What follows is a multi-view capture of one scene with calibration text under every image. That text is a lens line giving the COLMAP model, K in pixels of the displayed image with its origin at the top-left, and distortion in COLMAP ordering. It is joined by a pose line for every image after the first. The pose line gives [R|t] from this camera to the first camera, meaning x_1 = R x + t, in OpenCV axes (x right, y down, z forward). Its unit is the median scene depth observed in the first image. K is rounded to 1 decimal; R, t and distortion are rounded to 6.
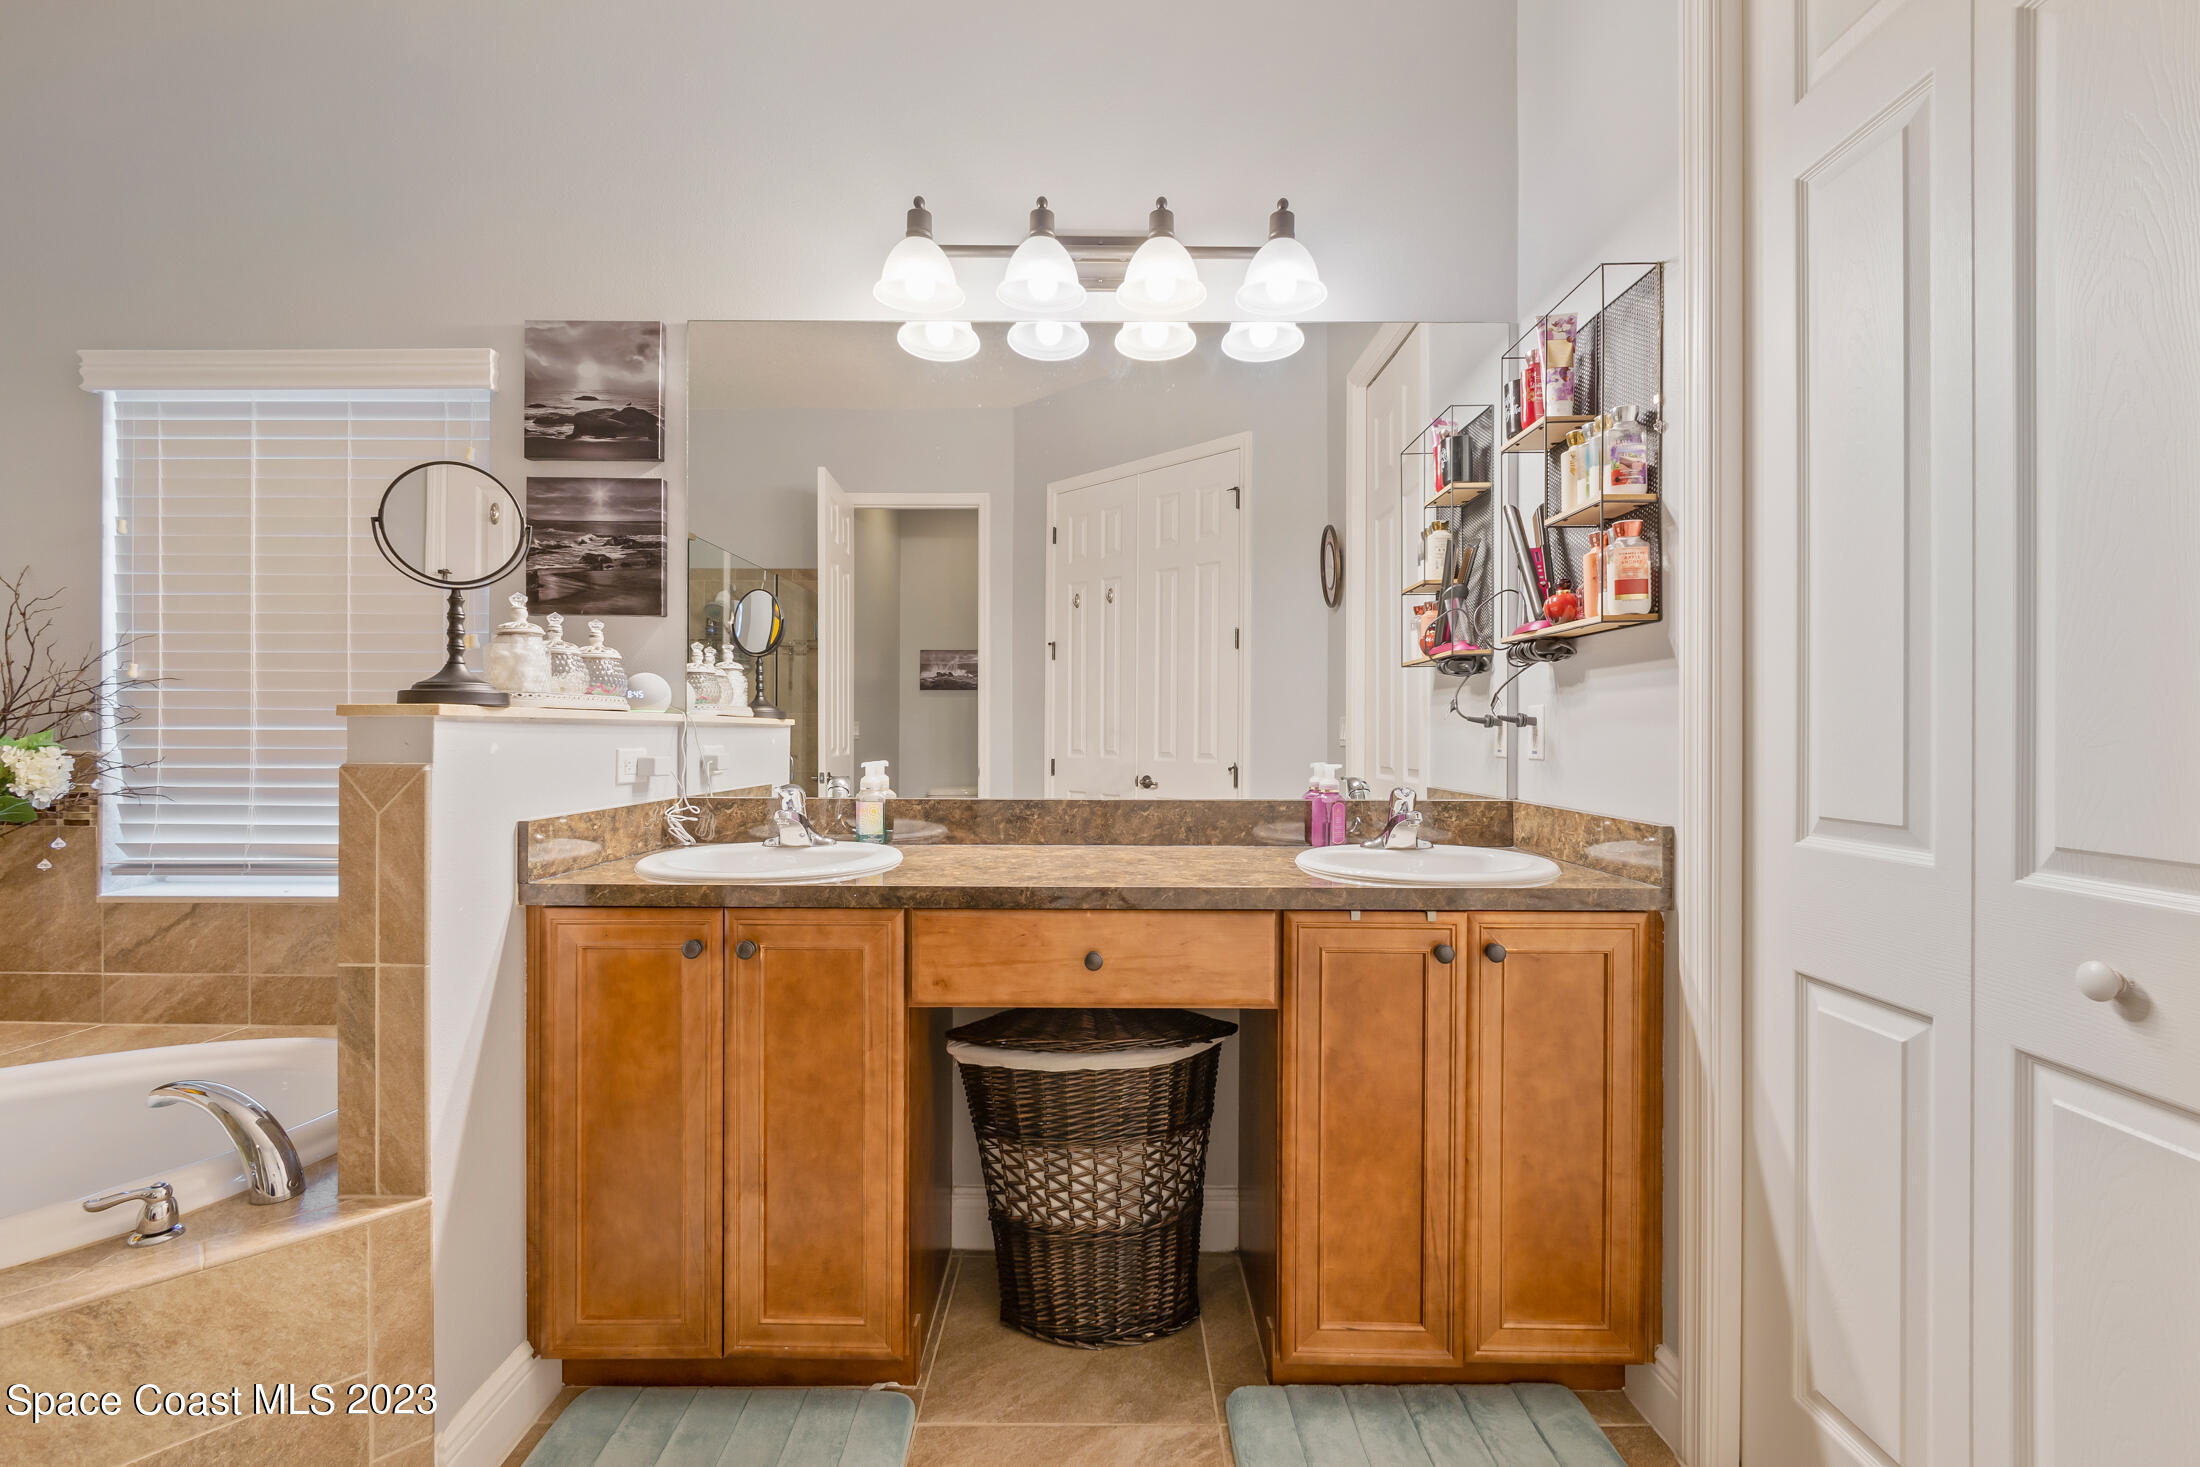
lens RADIAL K [[964.9, 0, 1107.2], [0, 964.9, 751.0], [0, 0, 1]] dist [-0.001531, -0.000380]
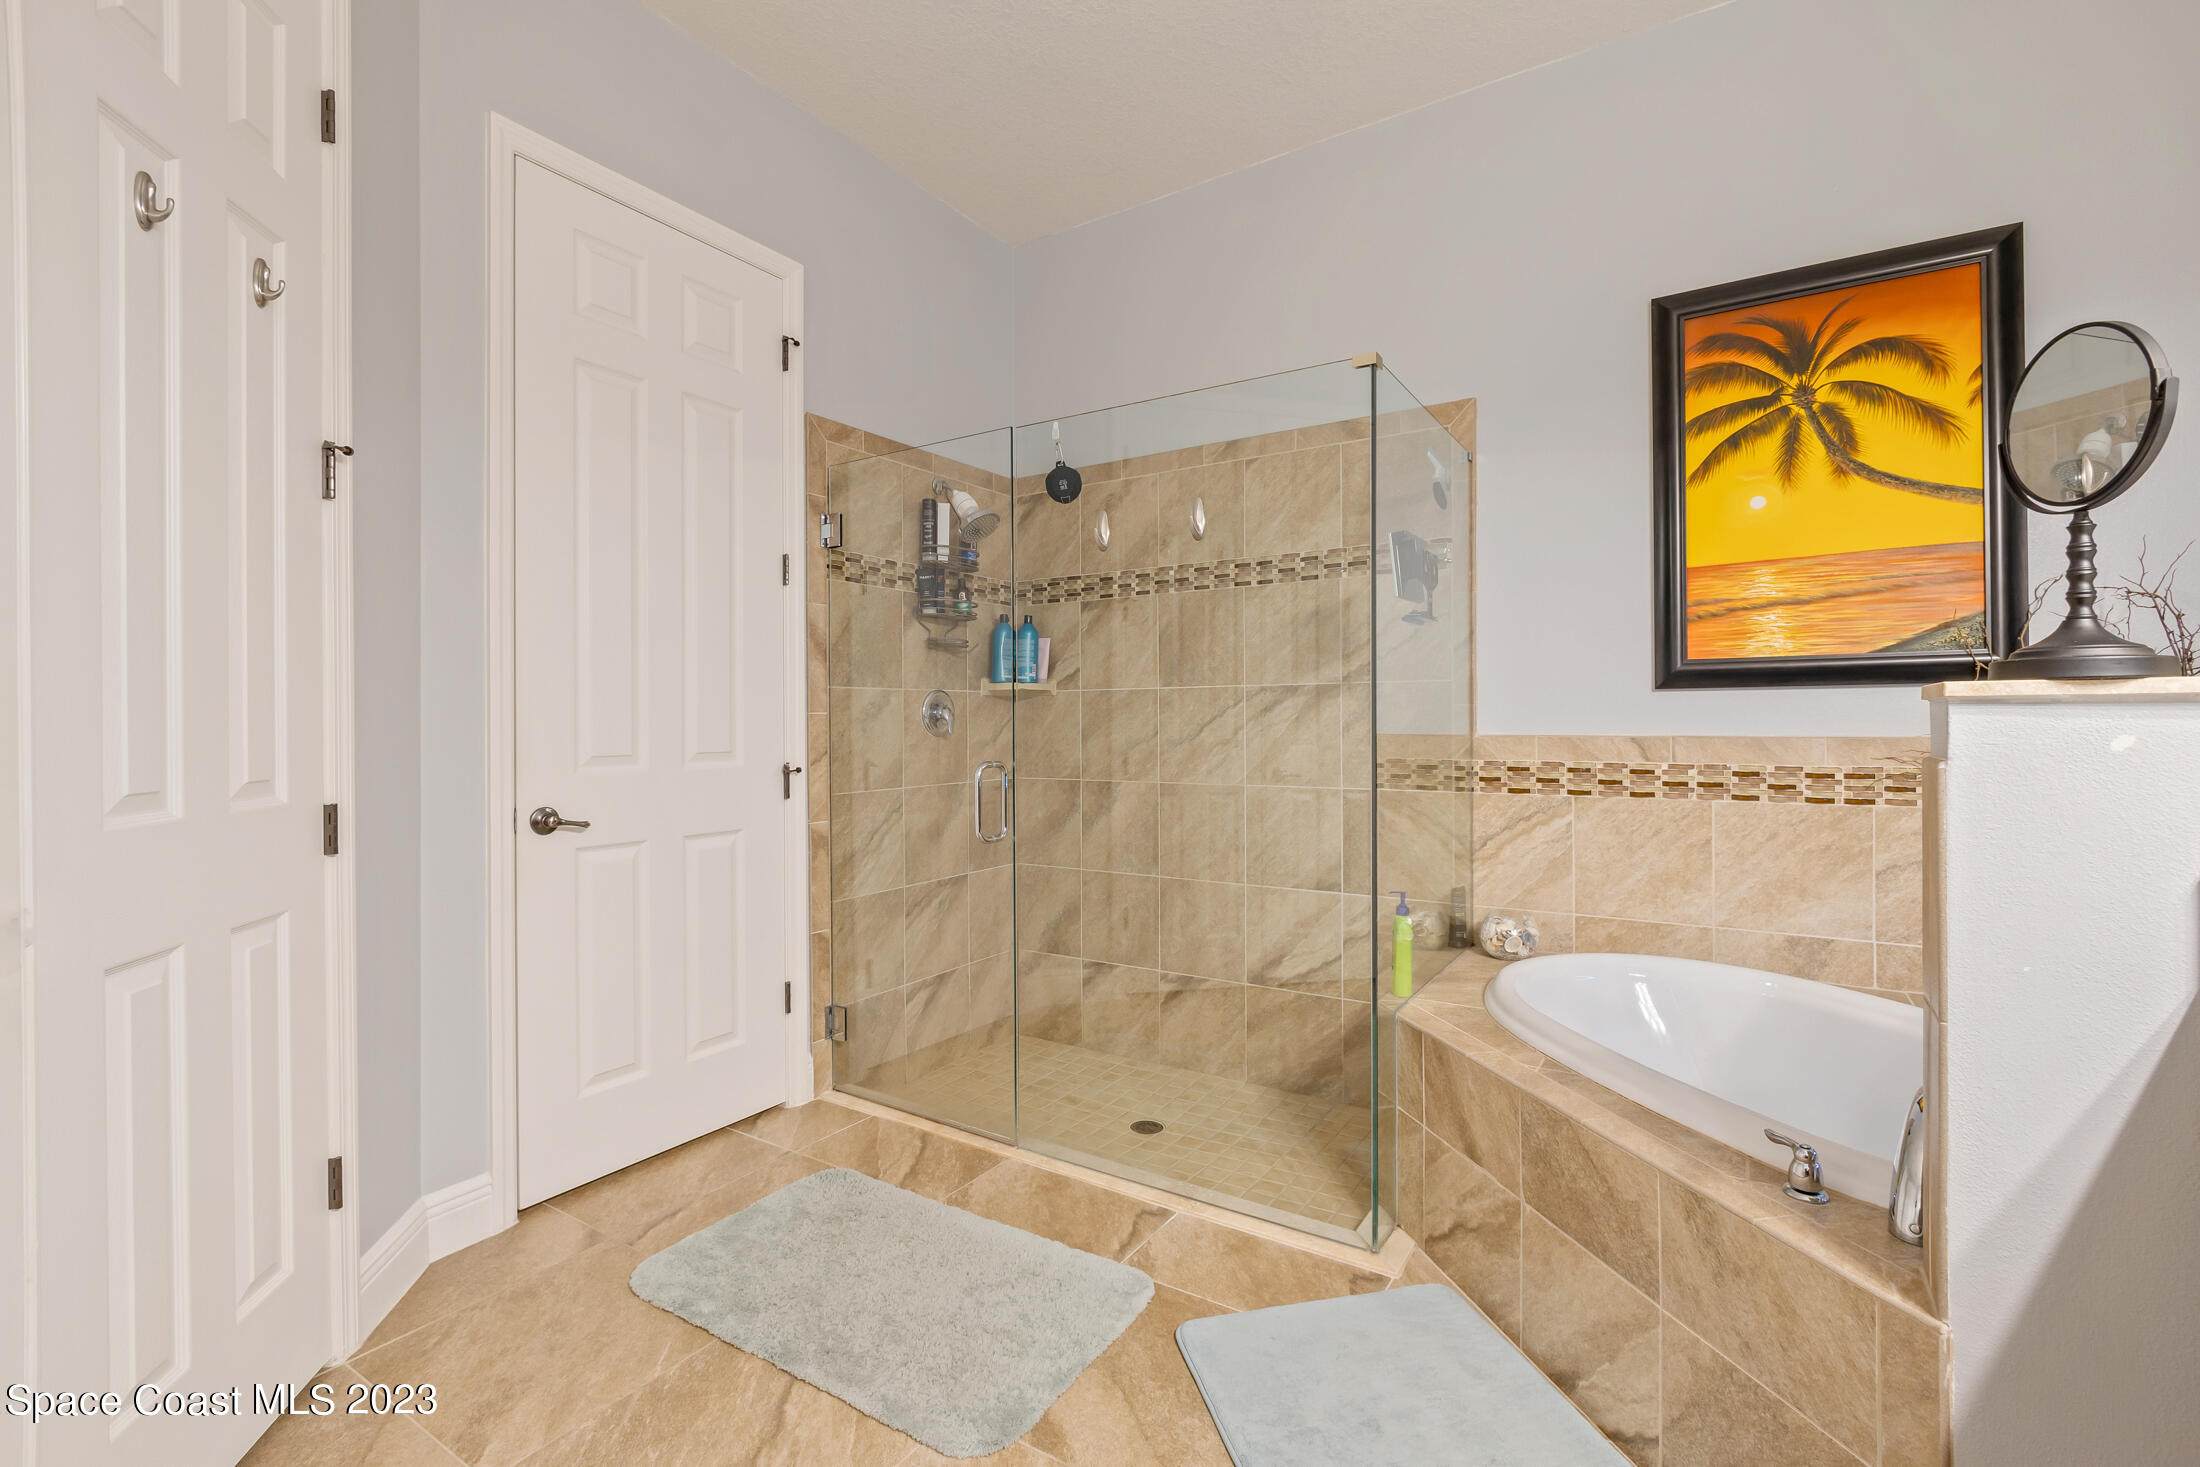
lens RADIAL K [[935.5, 0, 1105.5], [0, 935.5, 715.7], [0, 0, 1]] dist [-0.003374, -0.000127]
pose [[-0.536988, -0.001901, -0.843588, 0.274569], [-0.007791, 0.999966, 0.002706, -0.018585], [0.843554, 0.008026, -0.536985, 0.822202]]
